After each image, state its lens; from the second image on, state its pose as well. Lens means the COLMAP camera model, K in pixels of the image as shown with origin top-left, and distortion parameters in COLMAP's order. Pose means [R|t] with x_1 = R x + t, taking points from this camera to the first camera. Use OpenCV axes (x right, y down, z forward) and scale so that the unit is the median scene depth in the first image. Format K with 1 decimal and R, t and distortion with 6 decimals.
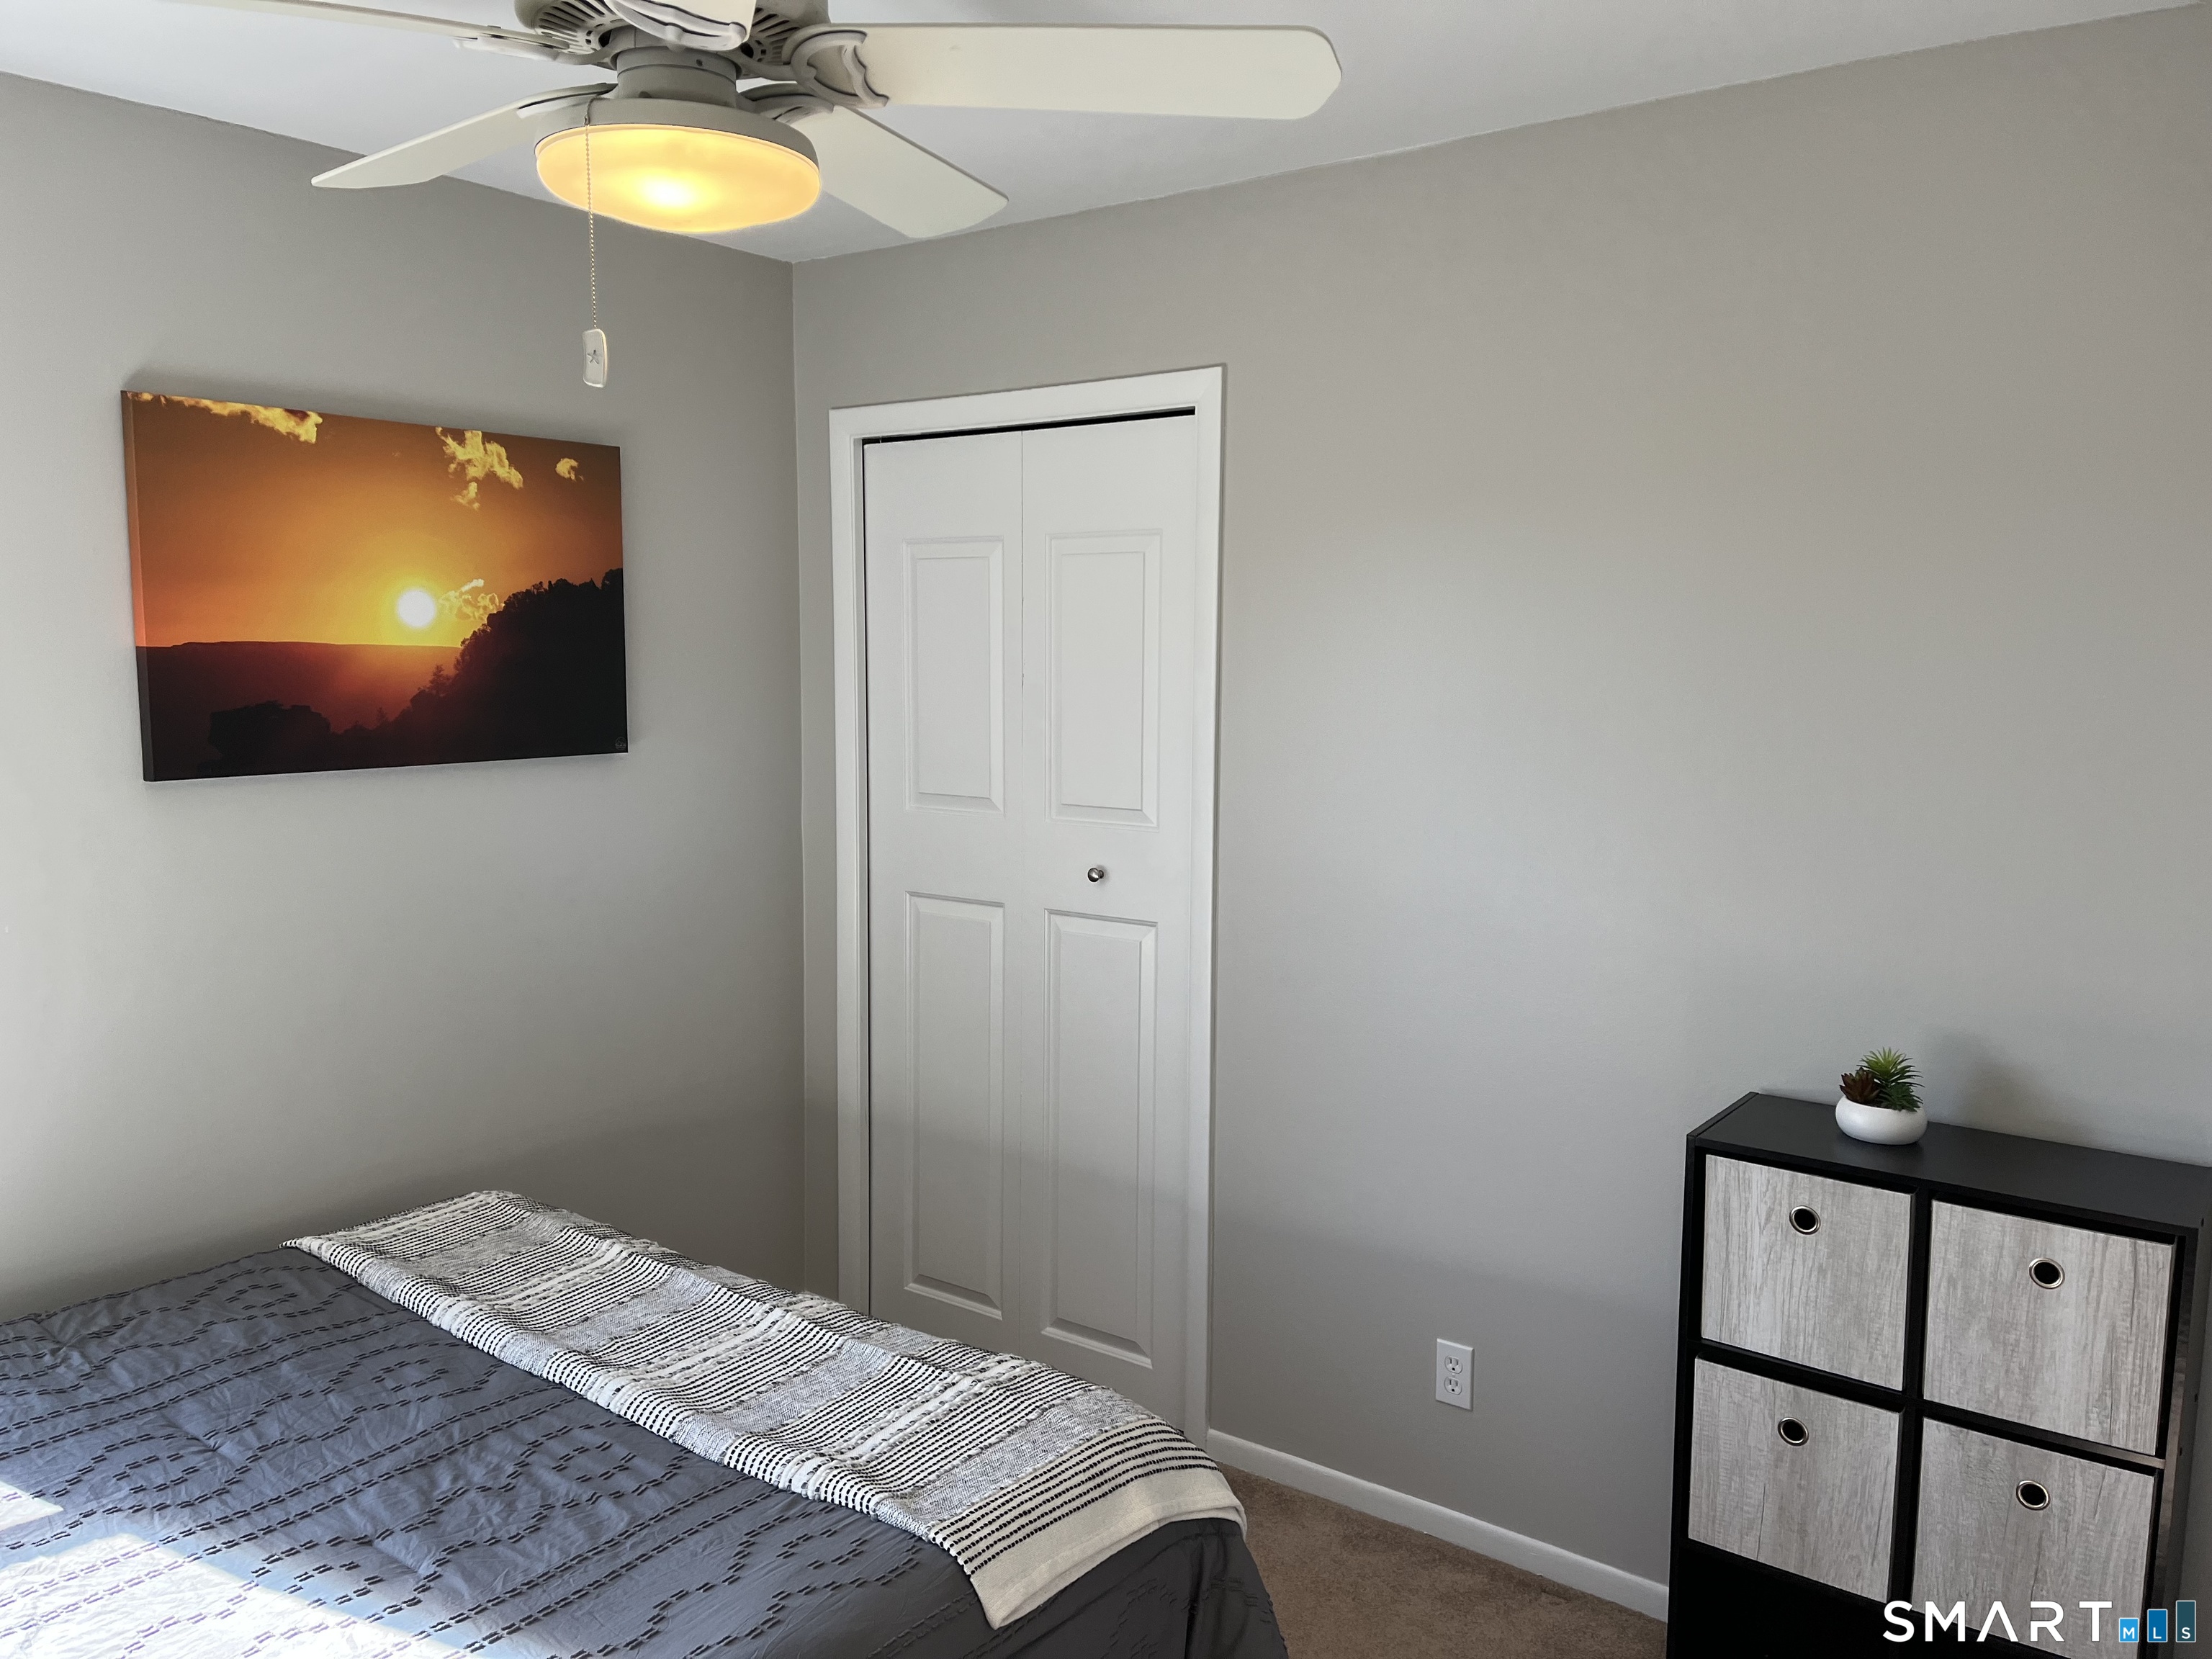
lens RADIAL K [[1676.4, 0, 1107.5], [0, 1676.4, 825.5], [0, 0, 1]] dist [0.081331, -0.106290]
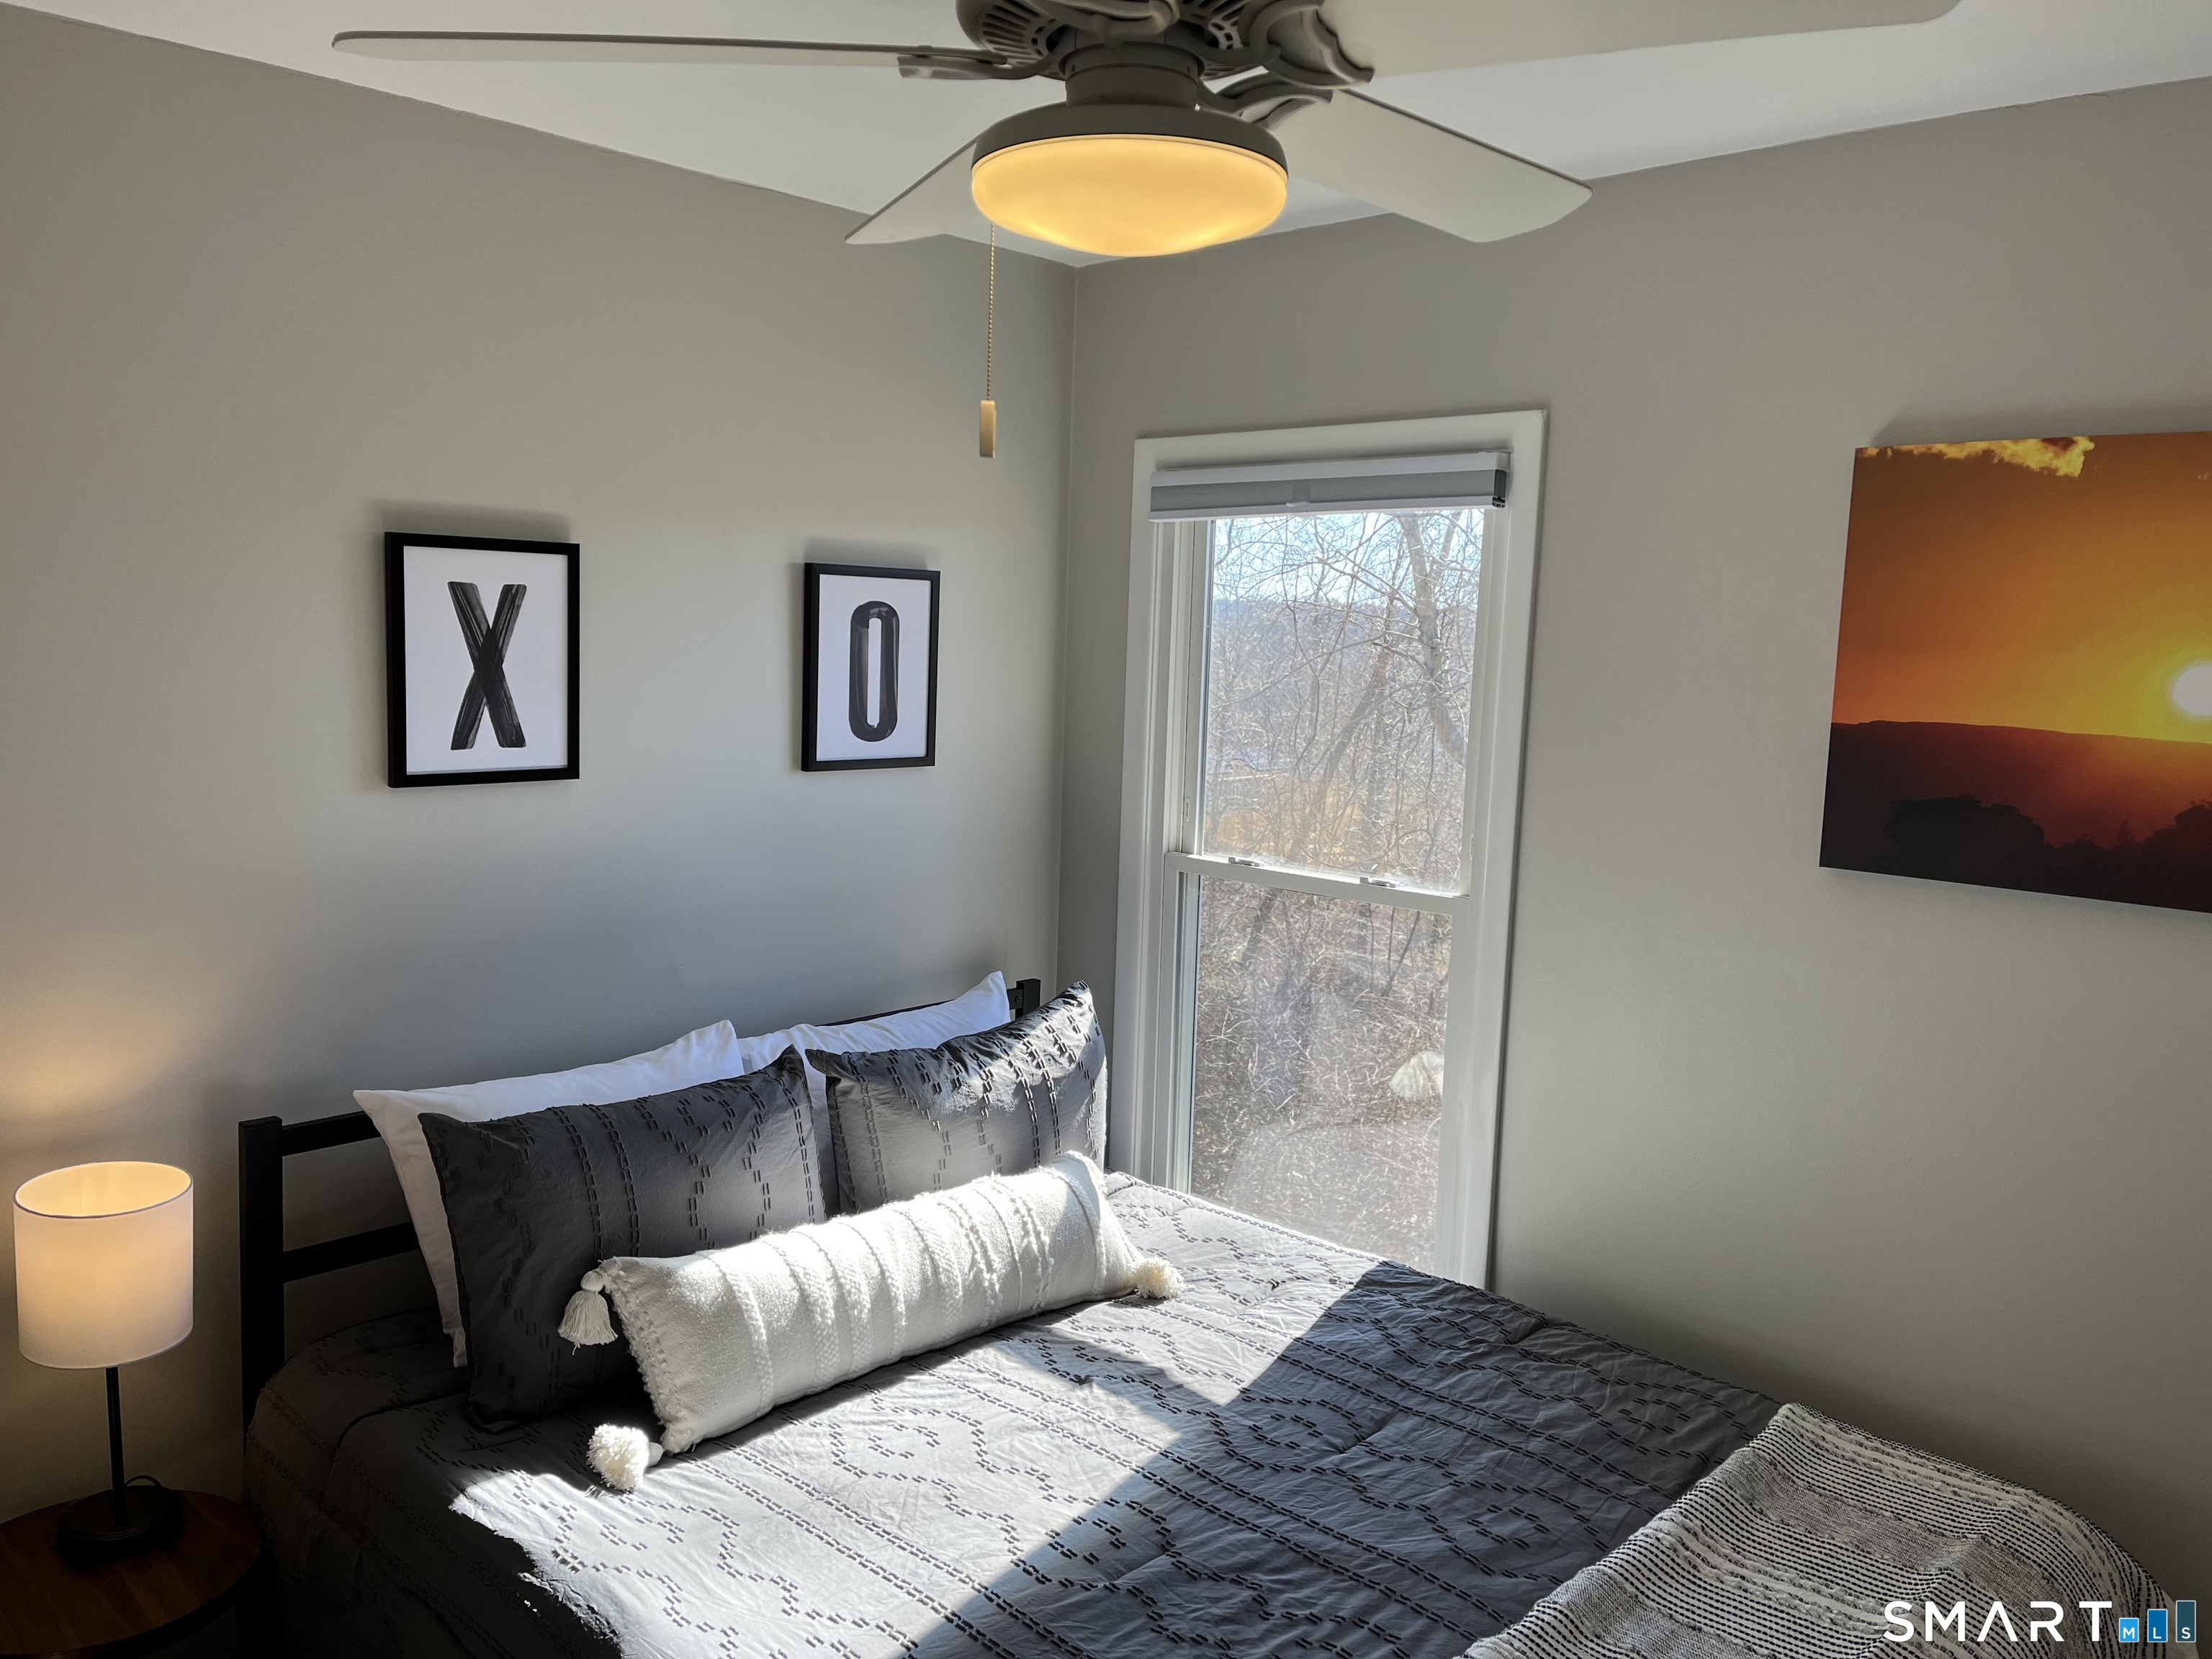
lens RADIAL K [[1676.4, 0, 1124.4], [0, 1676.4, 829.1], [0, 0, 1]] dist [0.081331, -0.106290]
pose [[-0.121603, 0.101176, -0.987409, 0.398213], [-0.148015, 0.981820, 0.118832, -0.099099], [0.981481, 0.160602, -0.104417, 0.716194]]
